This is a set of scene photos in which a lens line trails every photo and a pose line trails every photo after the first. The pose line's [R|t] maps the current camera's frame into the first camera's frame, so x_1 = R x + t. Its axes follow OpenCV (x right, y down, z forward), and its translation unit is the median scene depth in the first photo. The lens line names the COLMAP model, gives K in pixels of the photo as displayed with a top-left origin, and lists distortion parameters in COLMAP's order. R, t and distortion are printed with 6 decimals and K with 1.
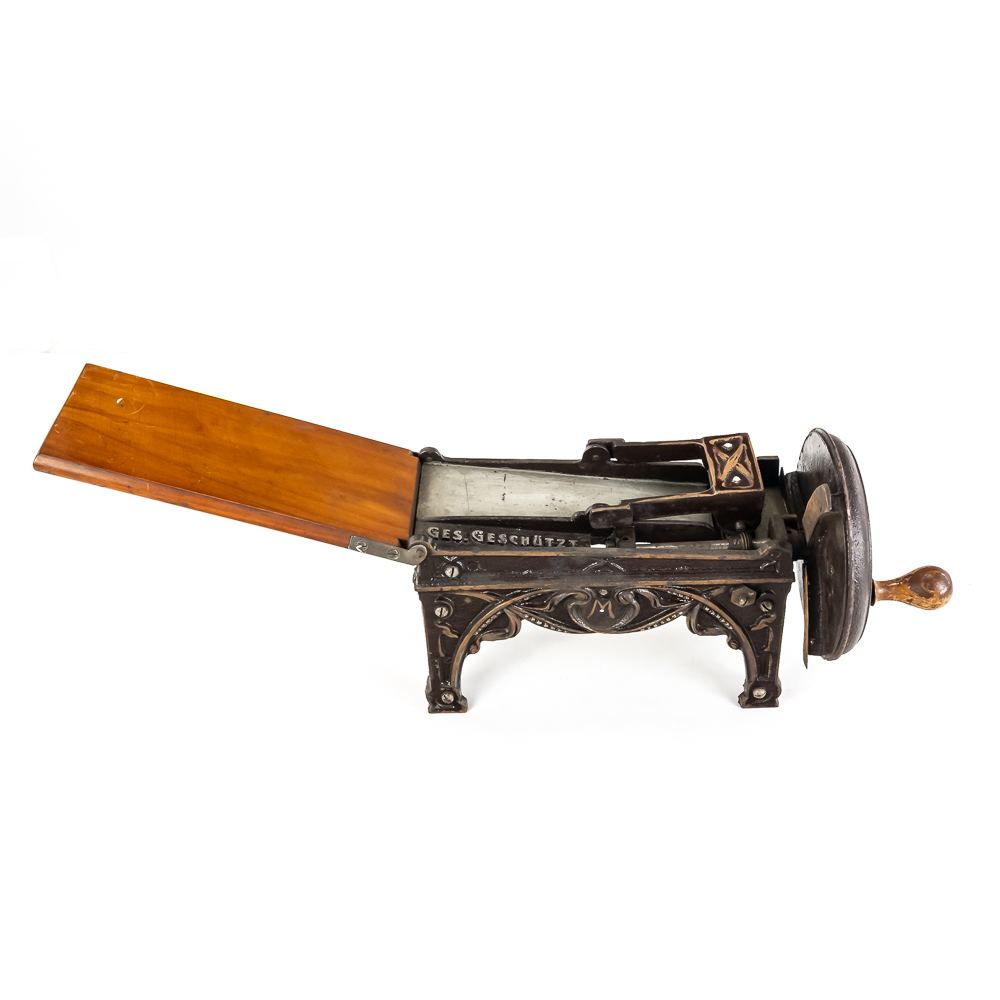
lens RADIAL K [[1260.8, 0, 500.0], [0, 1260.8, 500.0], [0, 0, 1]] dist [-0.012363, 0.051278]
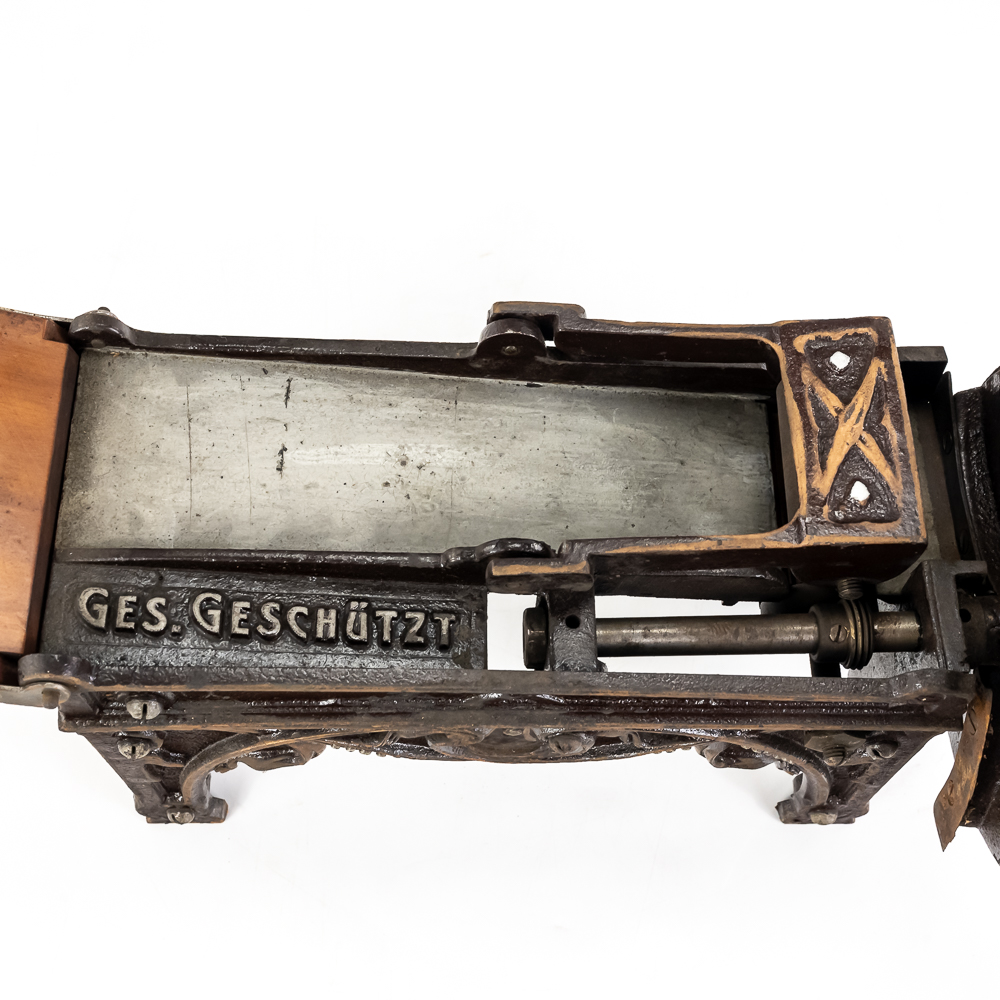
lens RADIAL K [[1406.9, 0, 500.0], [0, 1406.9, 500.0], [0, 0, 1]] dist [-0.003985, -0.003425]
pose [[0.997499, 0.007427, 0.070296, 0.043504], [-0.038952, 0.887606, 0.458954, -0.212142], [-0.058987, -0.460544, 0.885675, 0.611462]]
